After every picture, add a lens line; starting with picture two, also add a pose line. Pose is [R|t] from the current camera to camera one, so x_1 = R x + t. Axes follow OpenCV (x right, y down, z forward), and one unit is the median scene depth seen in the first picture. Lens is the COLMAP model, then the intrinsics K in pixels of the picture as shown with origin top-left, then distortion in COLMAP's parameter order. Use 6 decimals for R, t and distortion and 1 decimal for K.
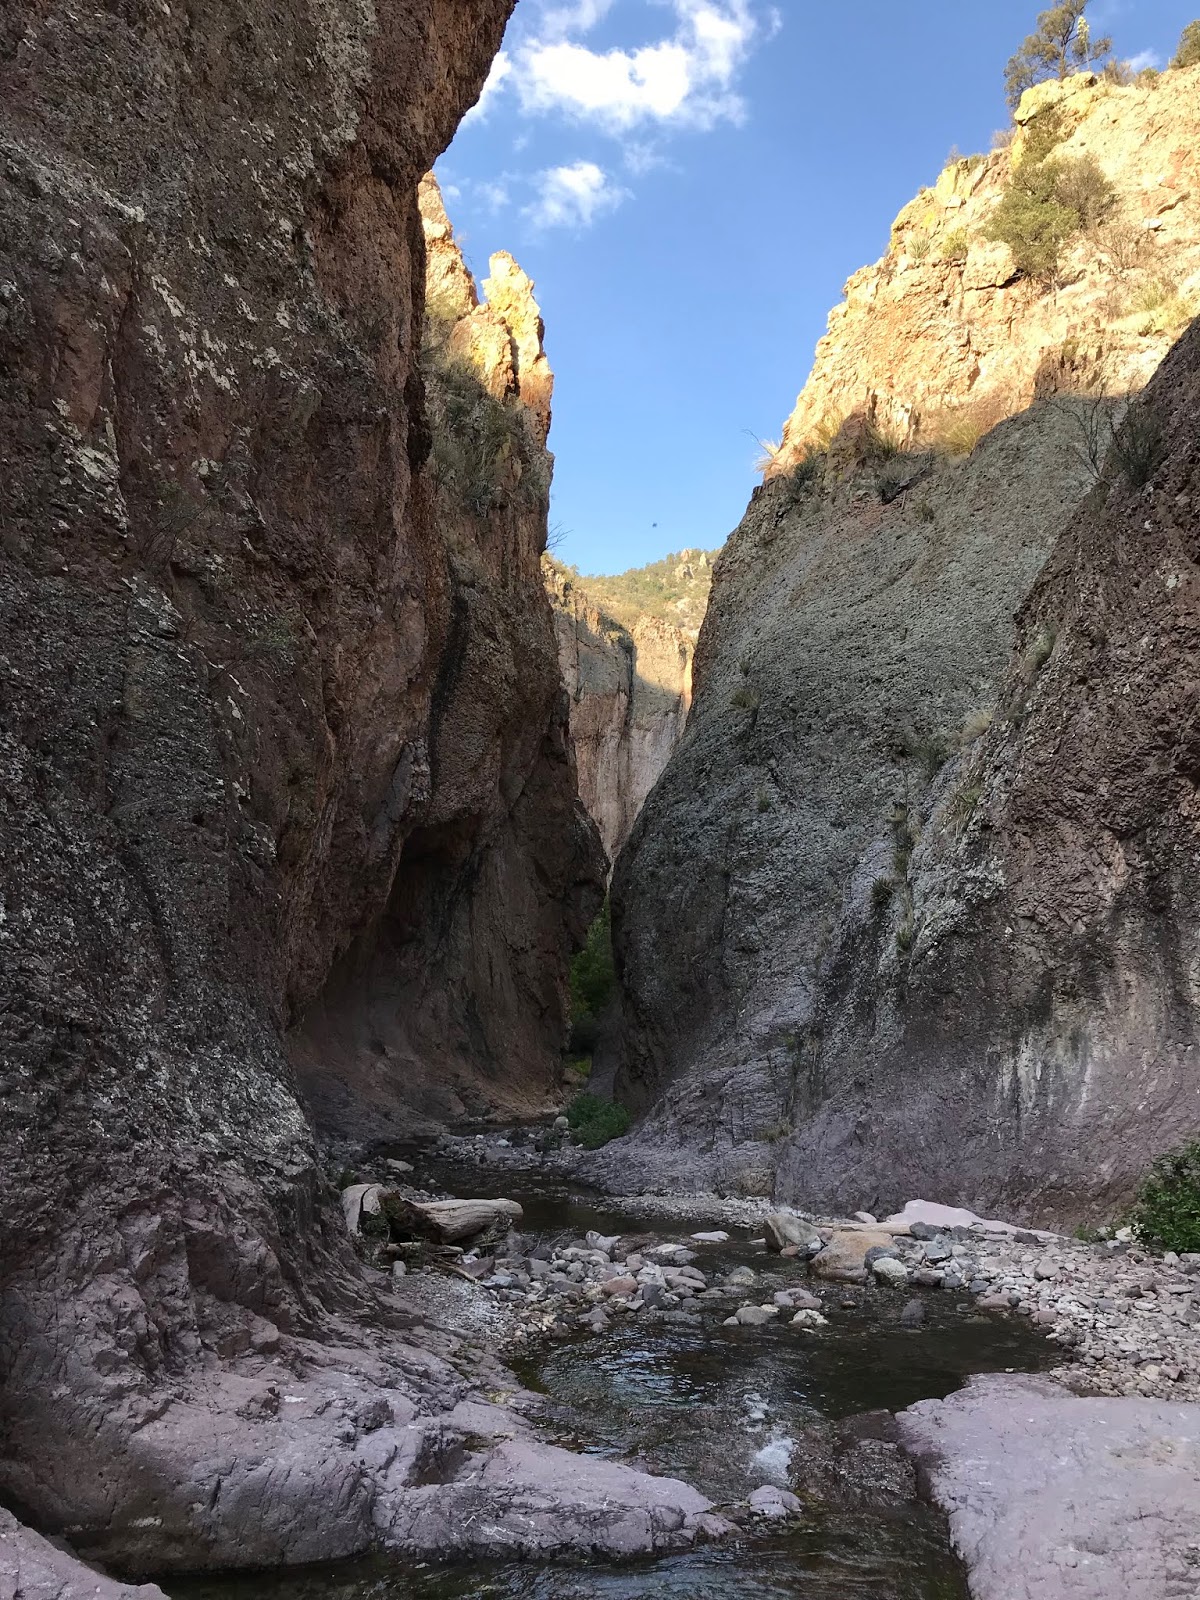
lens RADIAL K [[1302.5, 0, 595.5], [0, 1302.5, 791.4], [0, 0, 1]] dist [0.070370, -0.048446]
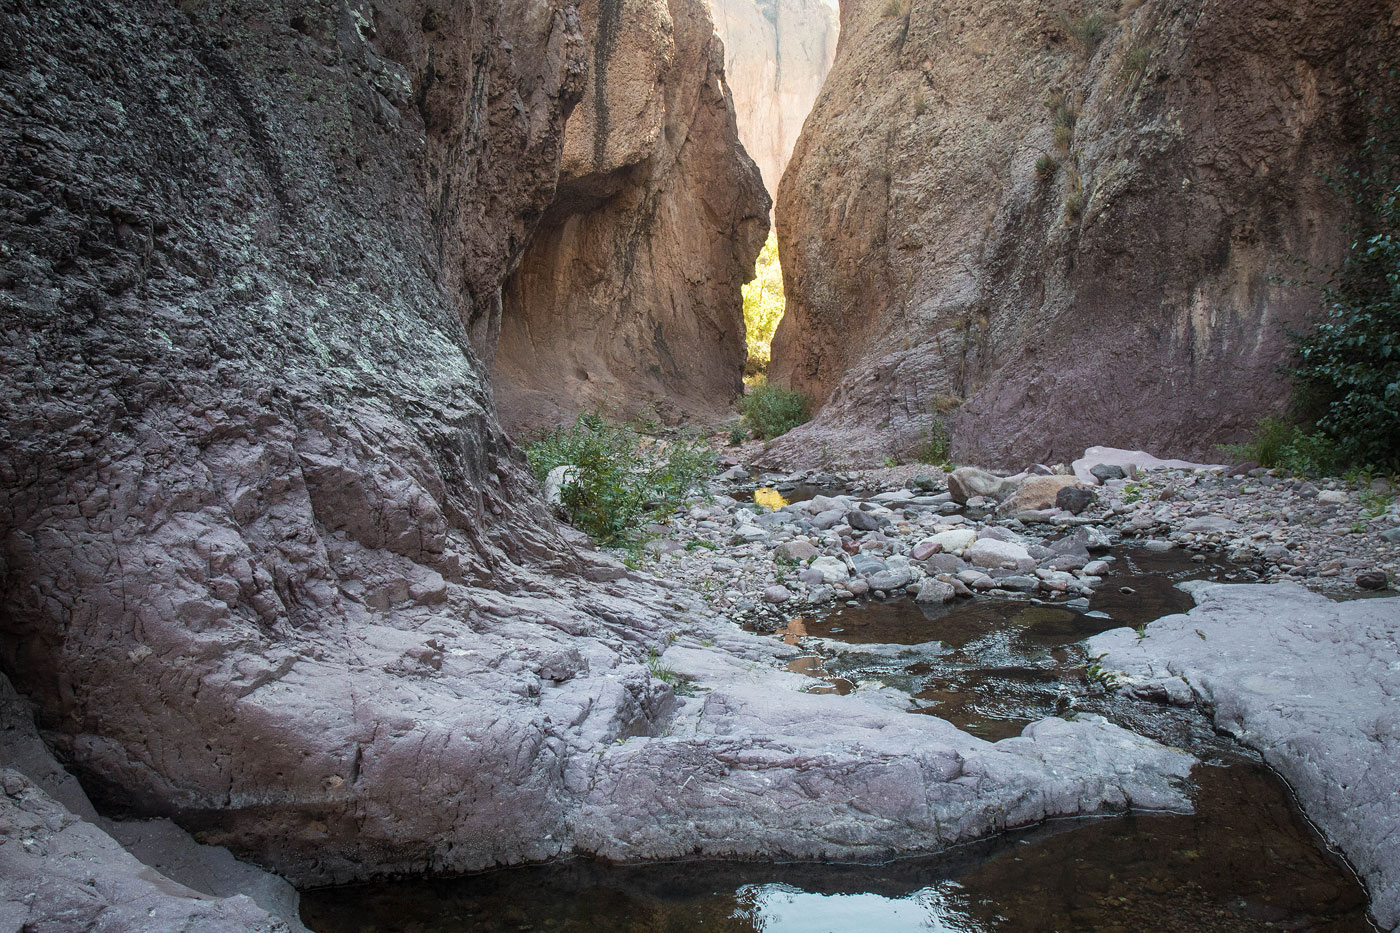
lens RADIAL K [[1020.8, 0, 693.5], [0, 1020.8, 459.4], [0, 0, 1]] dist [-0.058076, 0.048638]
pose [[0.995343, -0.065457, -0.070767, -0.018503], [0.081035, 0.965756, 0.246471, 0.111179], [0.052210, -0.251058, 0.966563, 0.237069]]
